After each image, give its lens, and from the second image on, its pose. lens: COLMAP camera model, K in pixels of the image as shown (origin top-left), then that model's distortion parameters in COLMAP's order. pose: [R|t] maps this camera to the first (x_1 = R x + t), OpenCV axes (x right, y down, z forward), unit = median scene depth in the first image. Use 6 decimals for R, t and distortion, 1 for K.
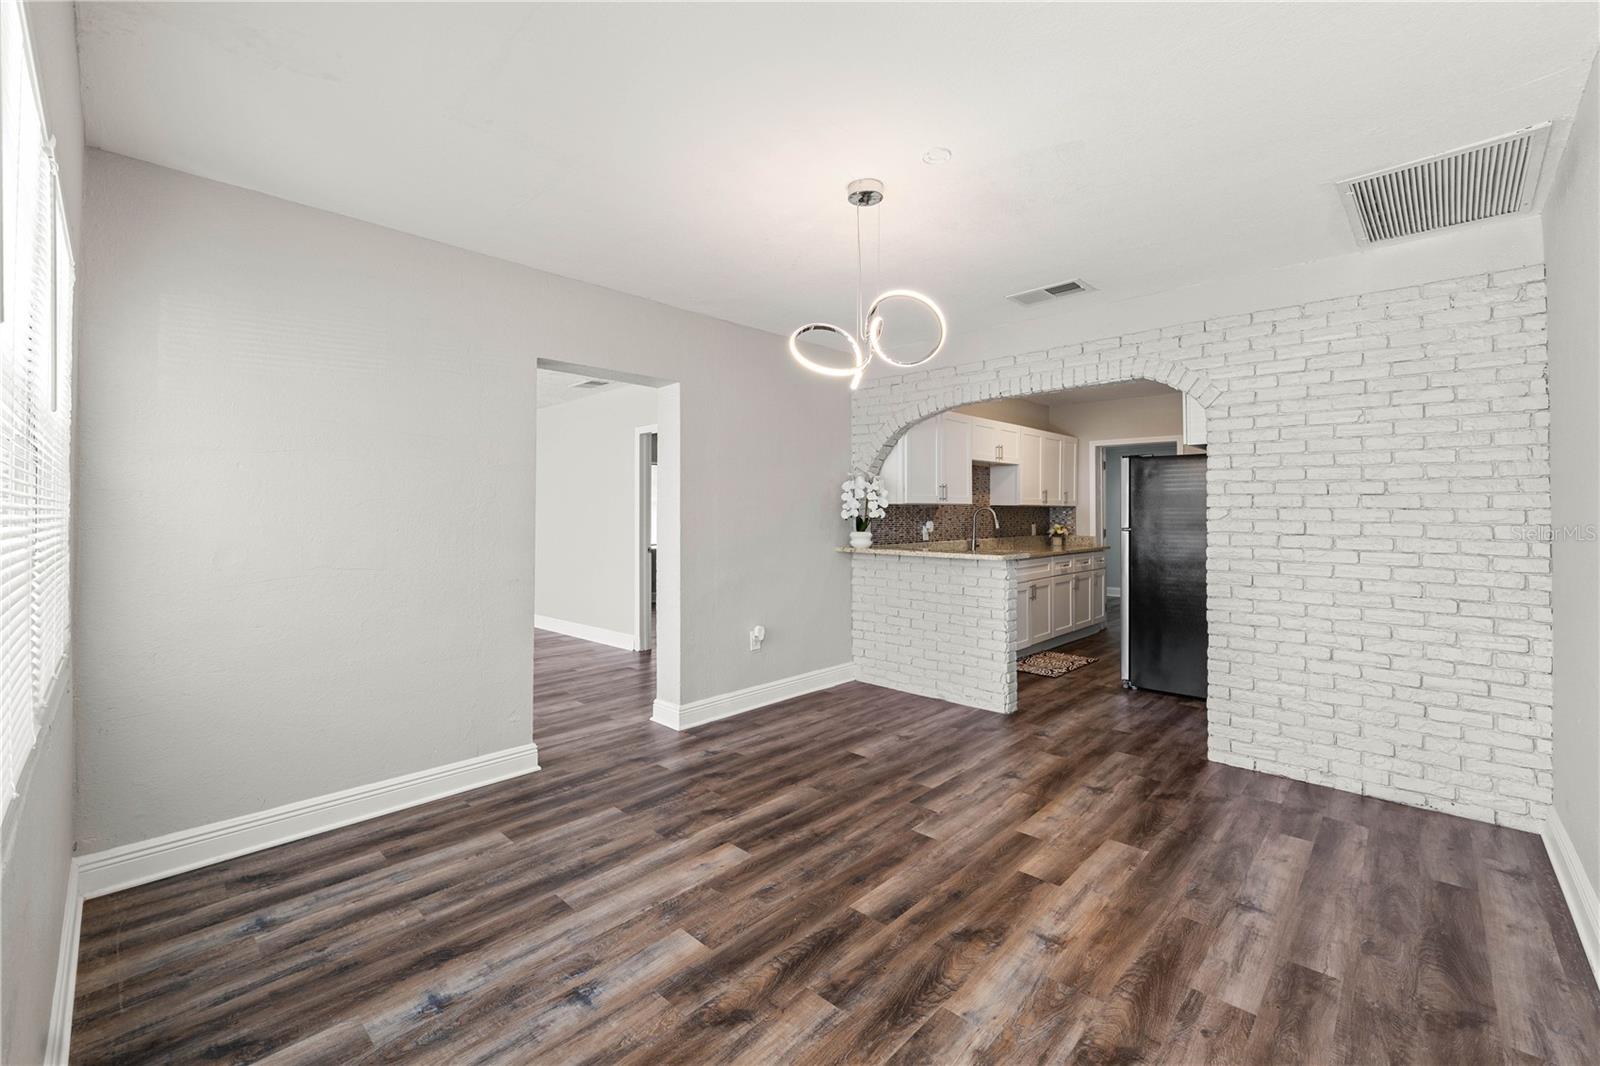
lens RADIAL K [[656.6, 0, 802.2], [0, 656.6, 523.1], [0, 0, 1]] dist [-0.013564, 0.000786]
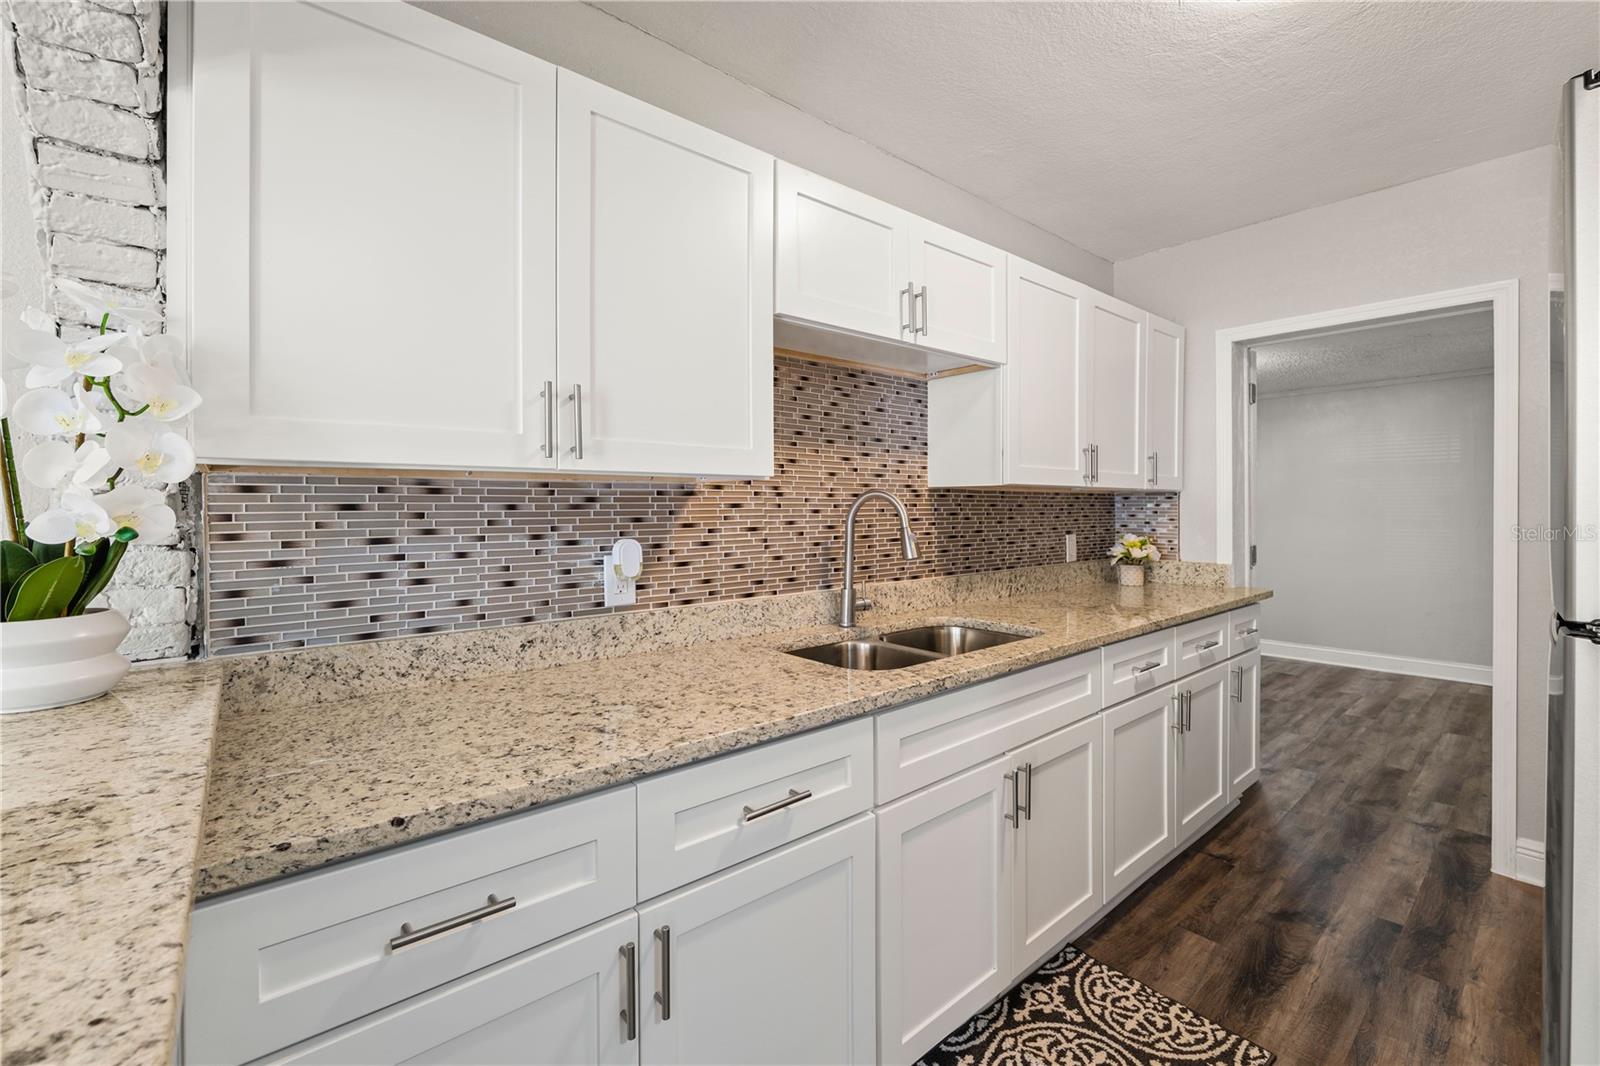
lens RADIAL K [[656.6, 0, 797.3], [0, 656.6, 523.1], [0, 0, 1]] dist [-0.013564, 0.000786]
pose [[0.991680, -0.003049, -0.128695, 0.249454], [0.003725, 0.999980, 0.005014, -0.008724], [0.128677, -0.005452, 0.991672, 0.603561]]
